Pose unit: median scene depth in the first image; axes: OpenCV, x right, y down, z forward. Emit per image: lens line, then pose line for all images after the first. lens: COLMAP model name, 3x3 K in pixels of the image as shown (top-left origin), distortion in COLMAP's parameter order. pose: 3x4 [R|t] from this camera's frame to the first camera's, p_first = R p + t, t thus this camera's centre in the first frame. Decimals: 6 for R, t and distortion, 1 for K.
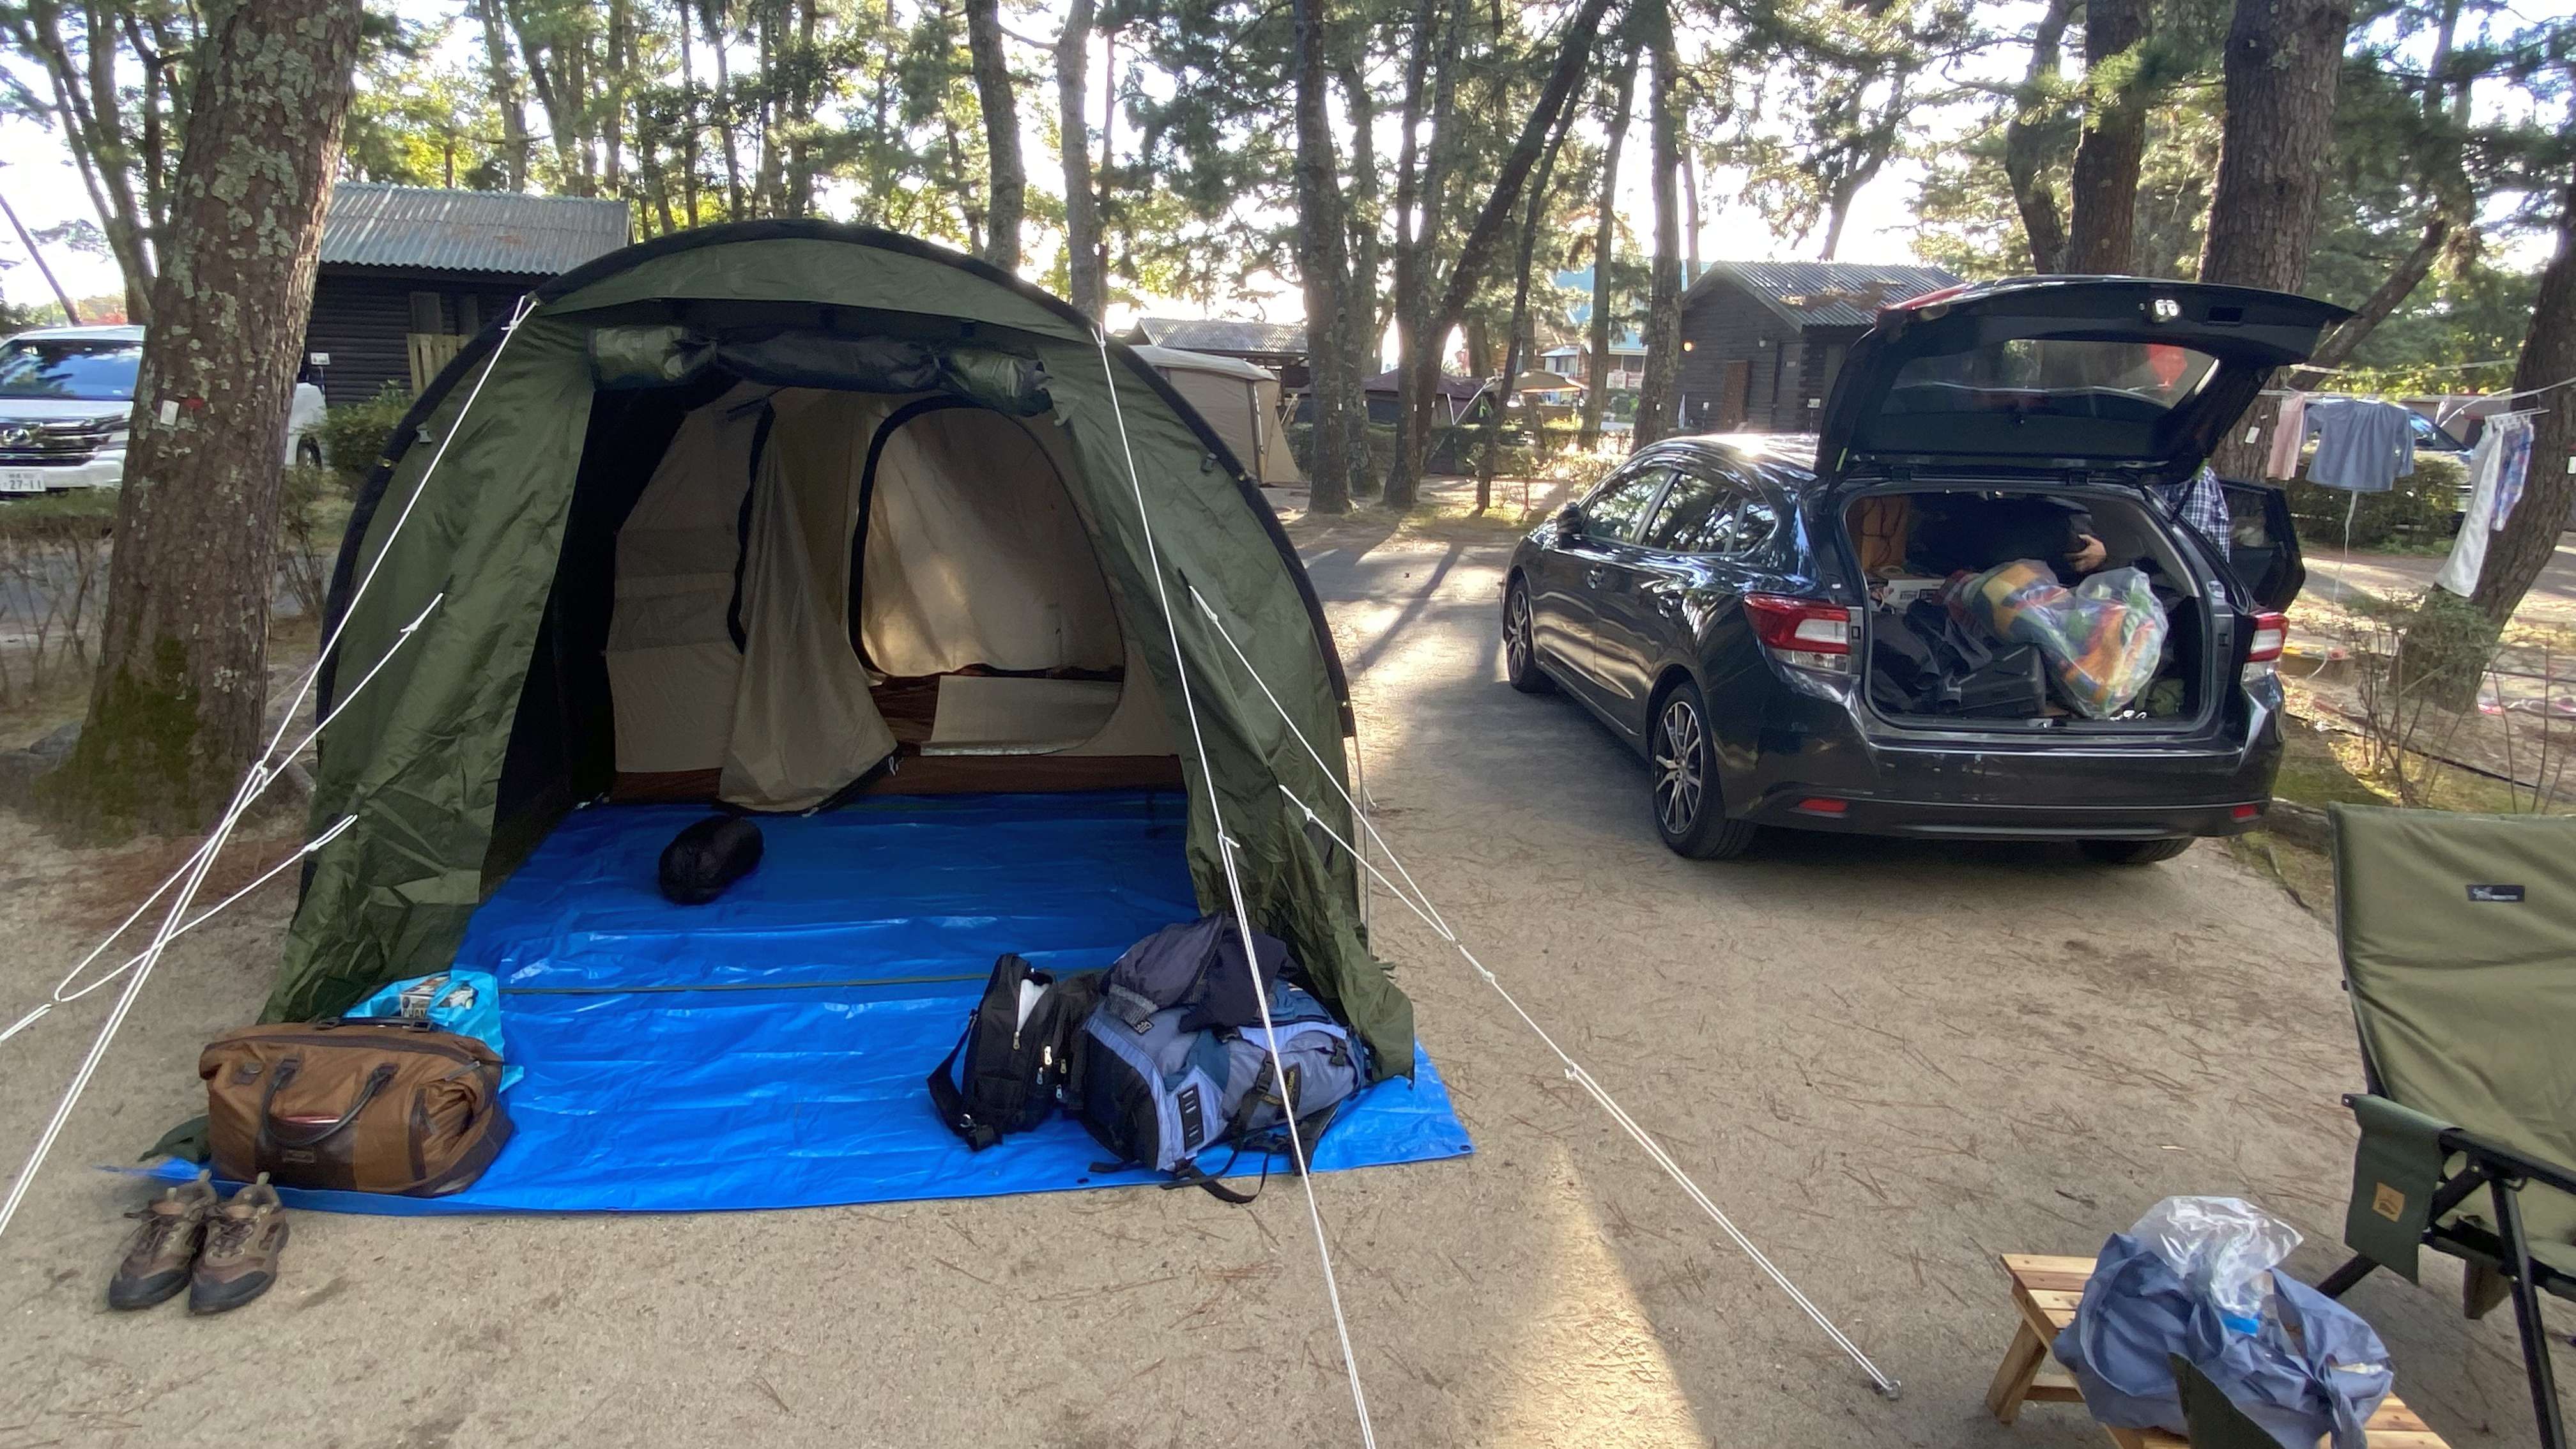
lens RADIAL K [[1363.2, 0, 1288.1], [0, 1363.2, 723.1], [0, 0, 1]] dist [0.001817, -0.000567]
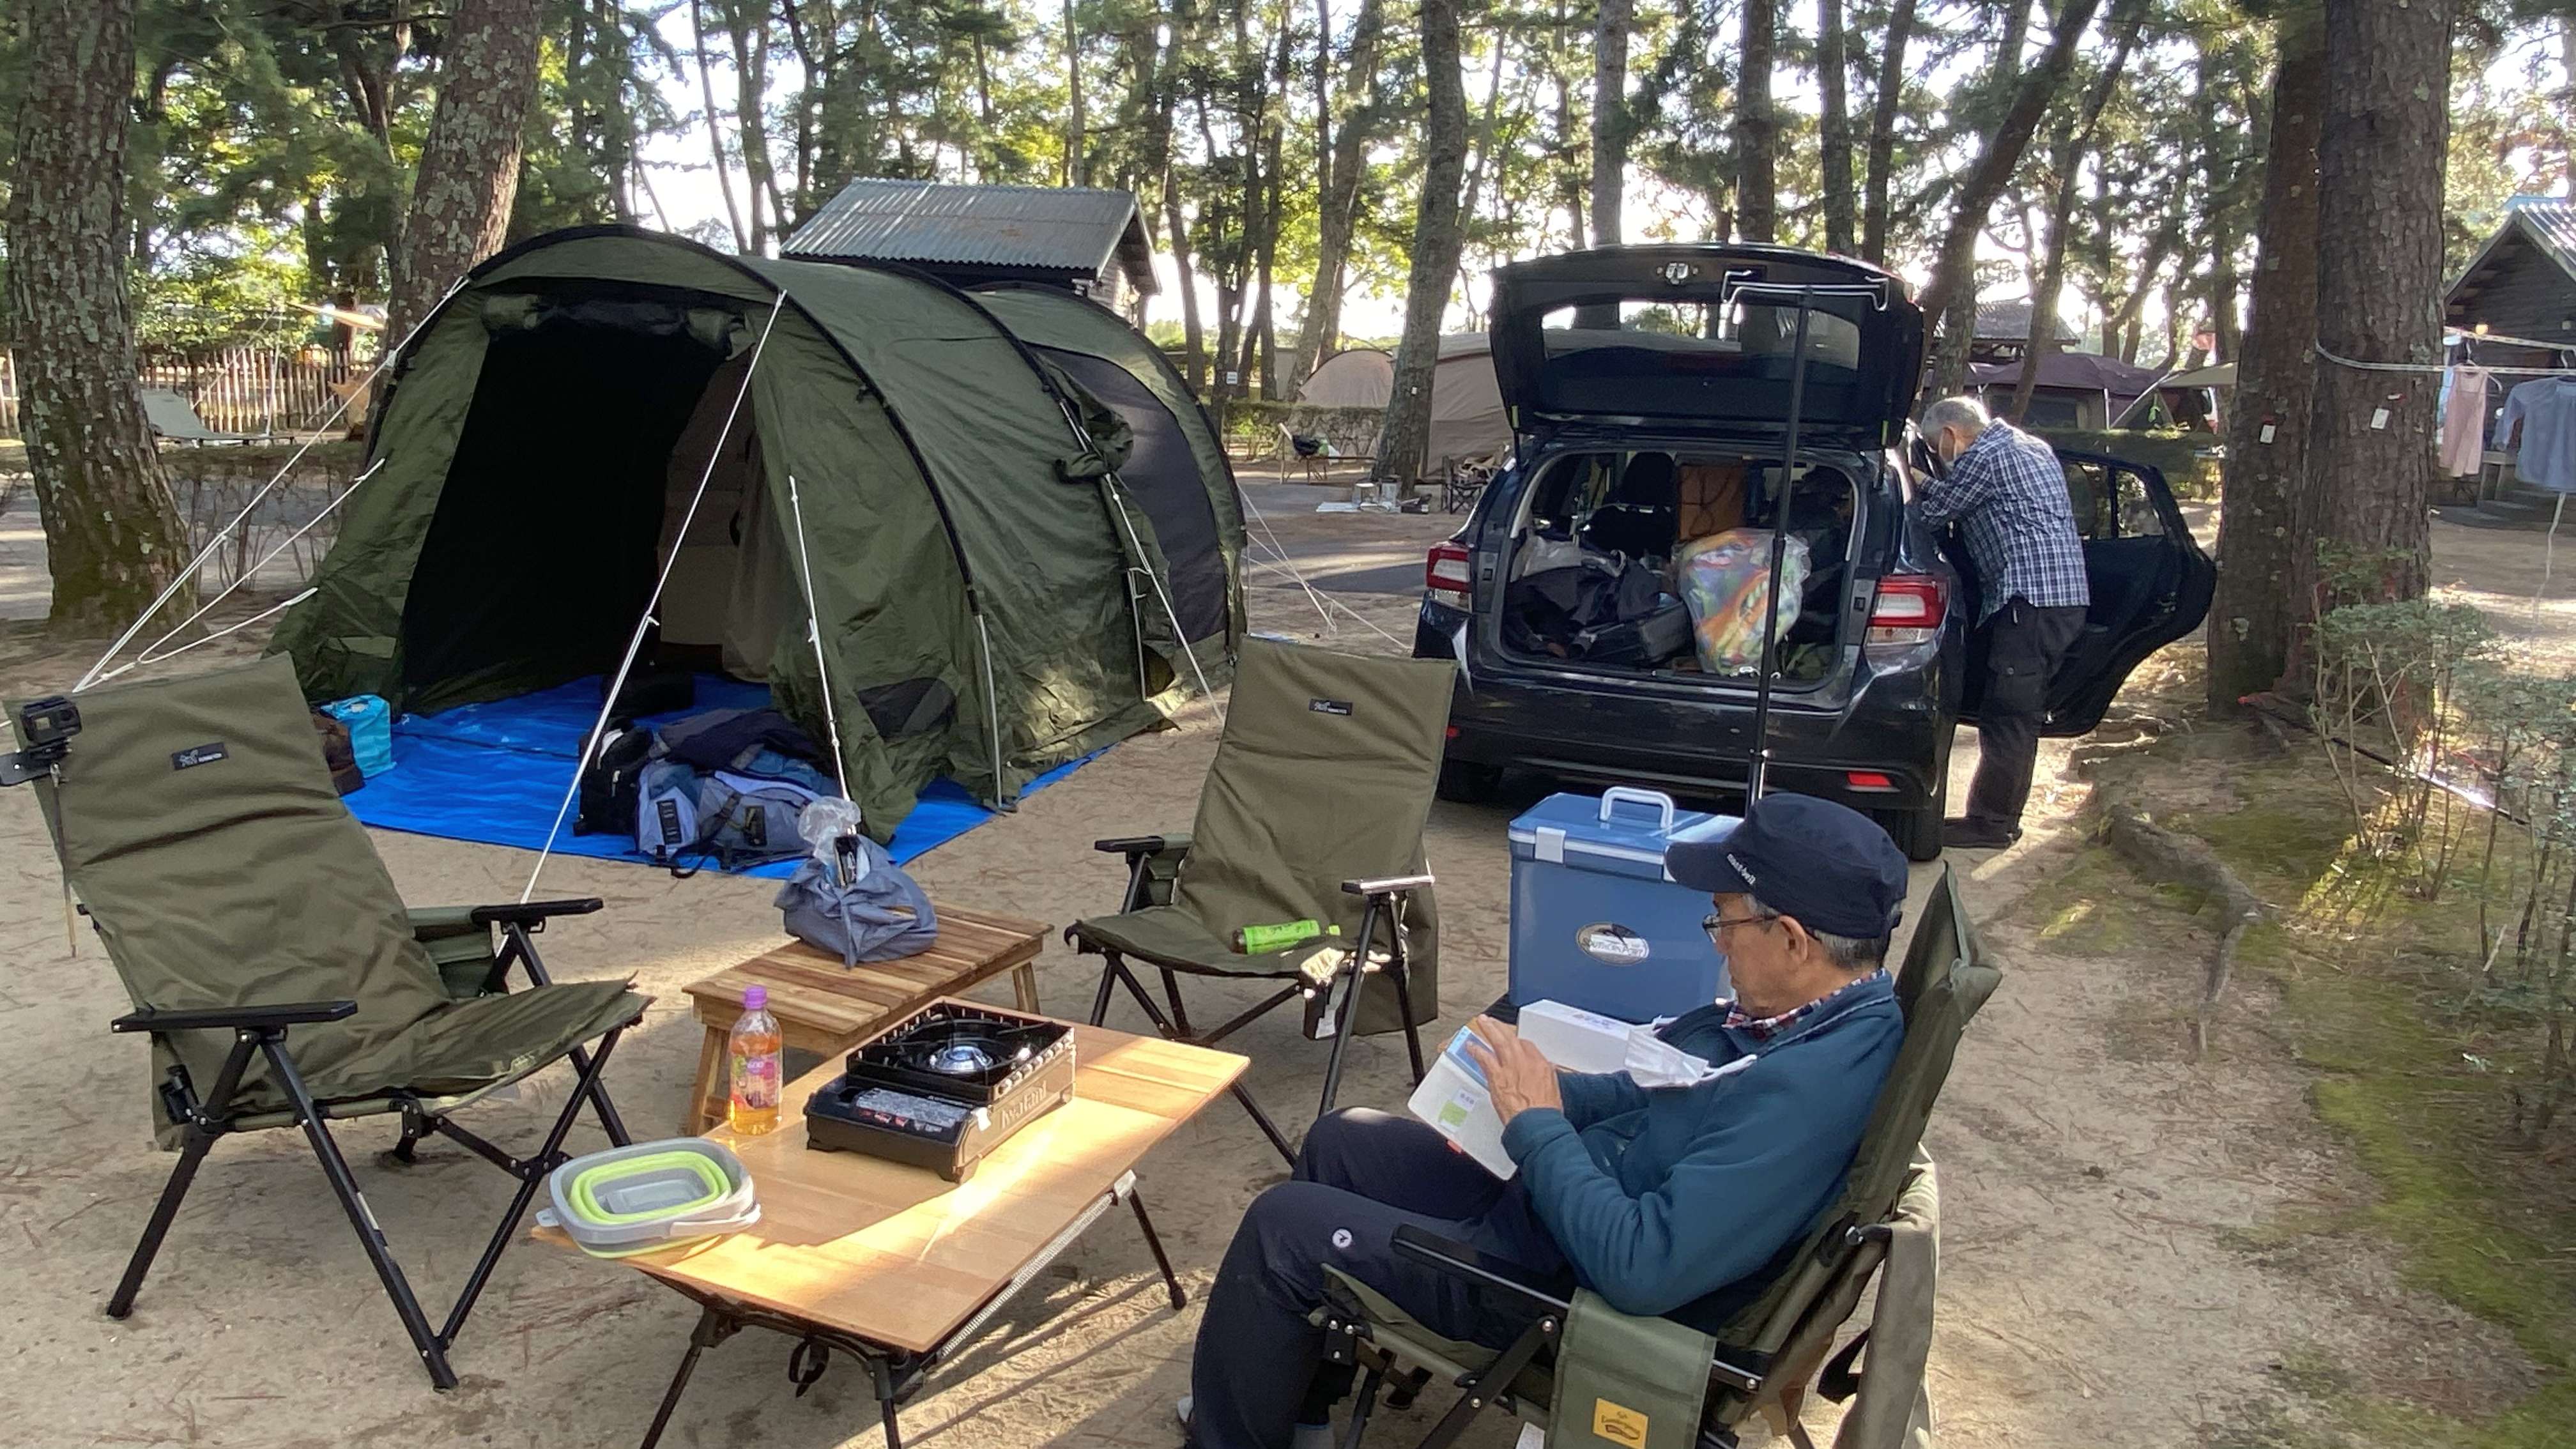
lens RADIAL K [[1690.3, 0, 1290.5], [0, 1690.3, 729.4], [0, 0, 1]] dist [0.008475, -0.000658]
pose [[0.912434, 0.092625, -0.398604, 1.090107], [-0.109634, 0.993770, -0.020035, 0.133220], [0.394265, 0.061981, 0.916904, -0.360028]]
